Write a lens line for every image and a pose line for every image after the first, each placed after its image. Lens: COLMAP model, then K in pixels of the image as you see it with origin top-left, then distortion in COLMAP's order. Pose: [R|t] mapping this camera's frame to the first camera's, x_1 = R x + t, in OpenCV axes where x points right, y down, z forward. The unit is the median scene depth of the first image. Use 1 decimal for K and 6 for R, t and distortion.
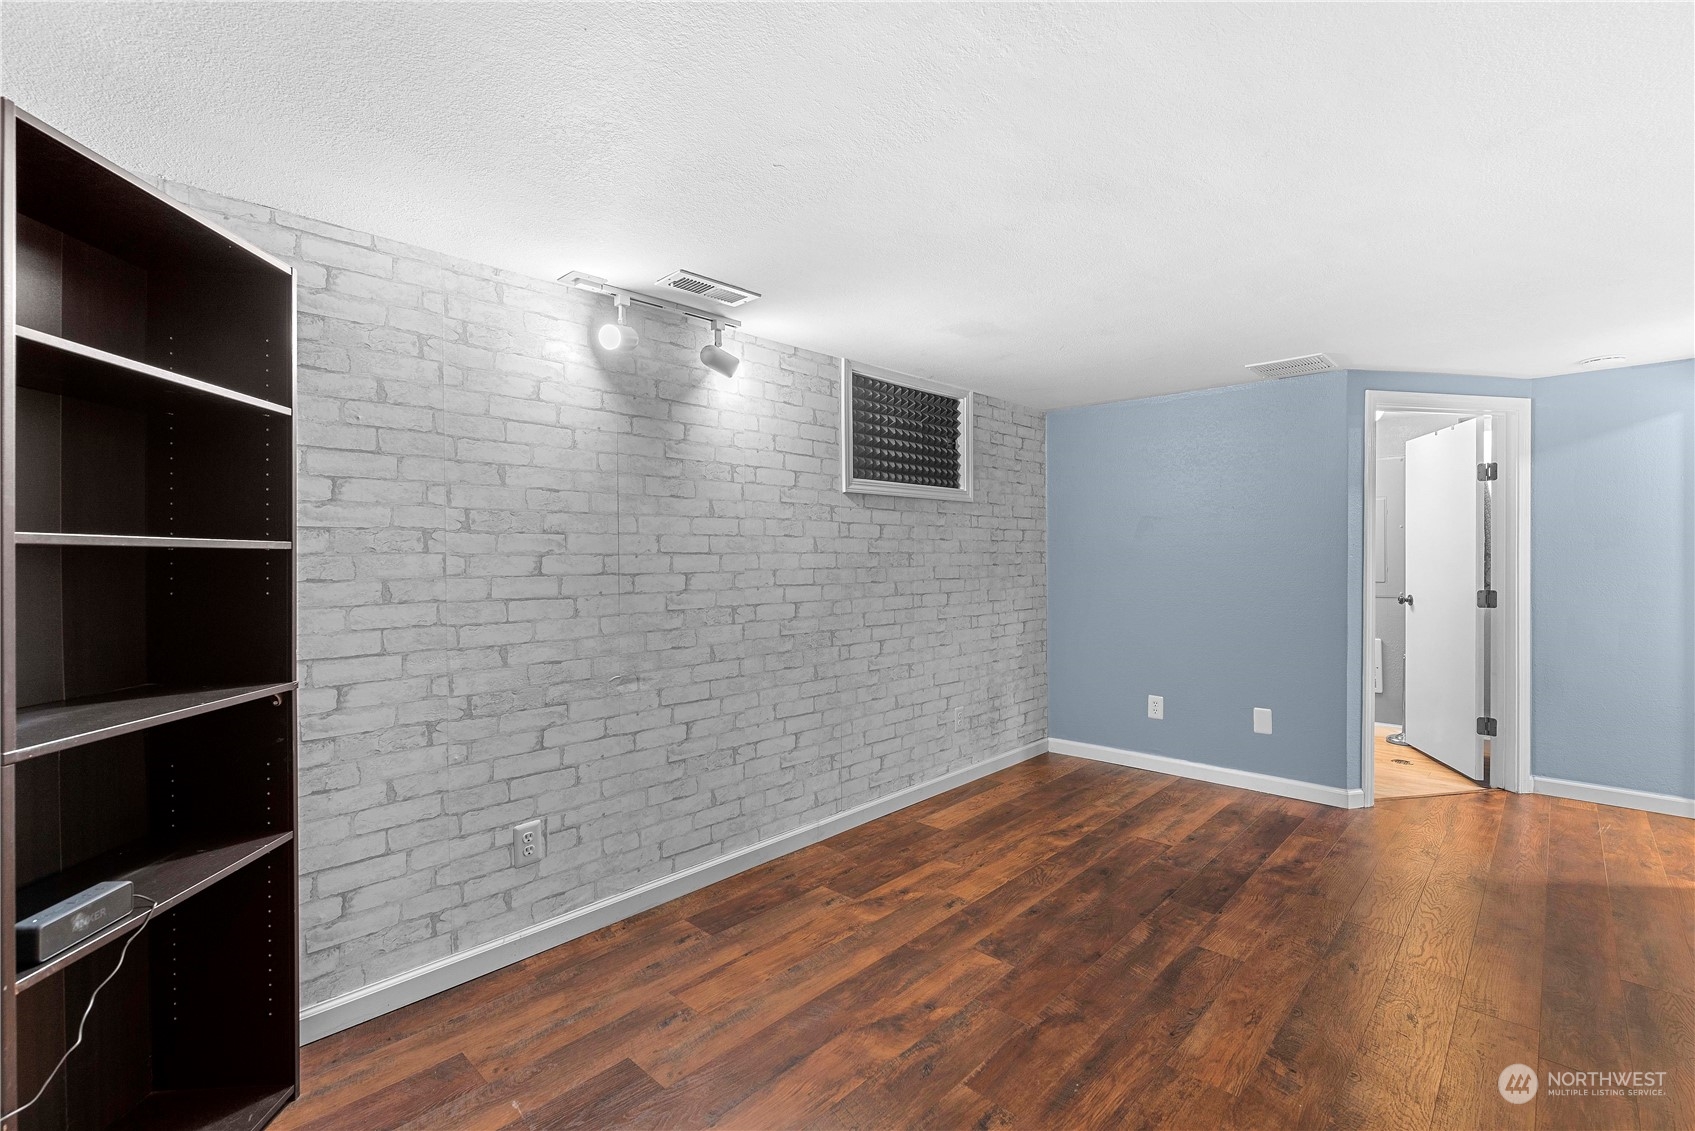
lens RADIAL K [[751.4, 0, 852.9], [0, 751.4, 564.5], [0, 0, 1]] dist [-0.002041, -0.000443]
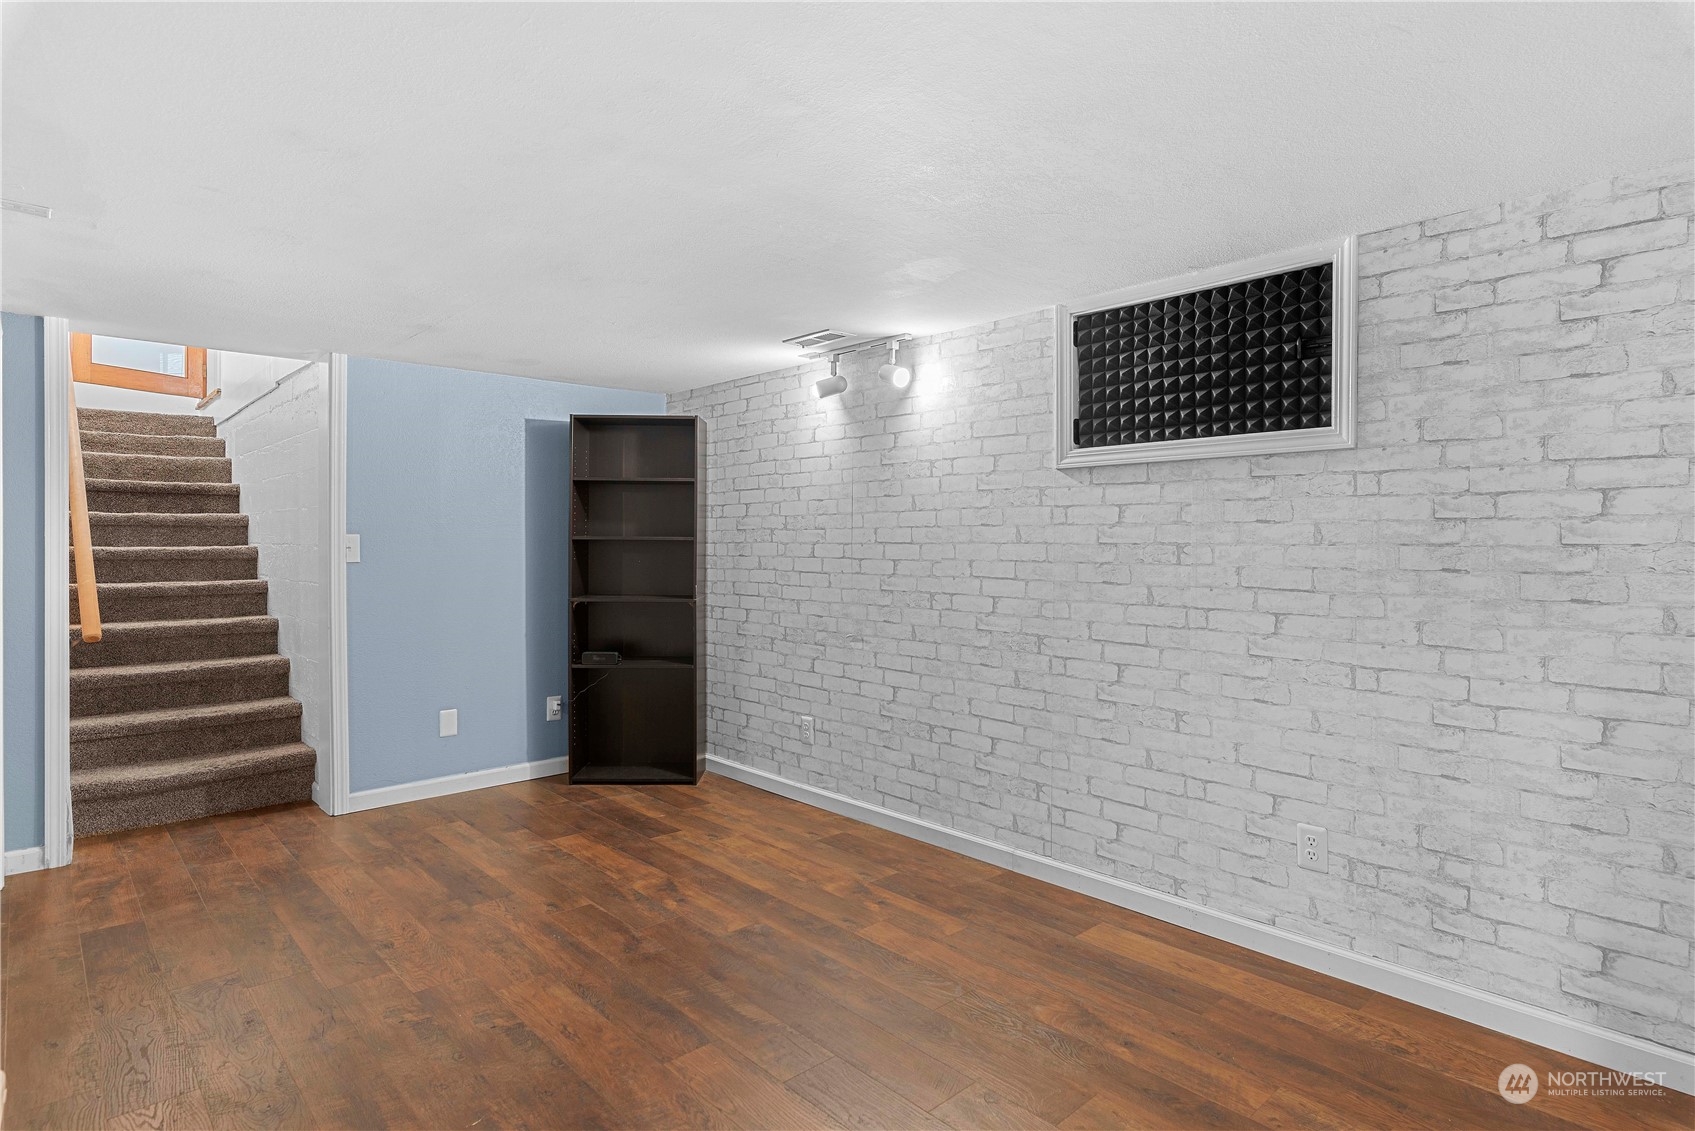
lens RADIAL K [[884.1, 0, 851.9], [0, 884.1, 551.6], [0, 0, 1]] dist [0.001302, 0.000041]
pose [[-0.060058, 0.014094, -0.998095, 1.129370], [-0.016024, 0.999758, 0.015082, -0.020538], [0.998066, 0.016899, -0.059817, 0.983963]]
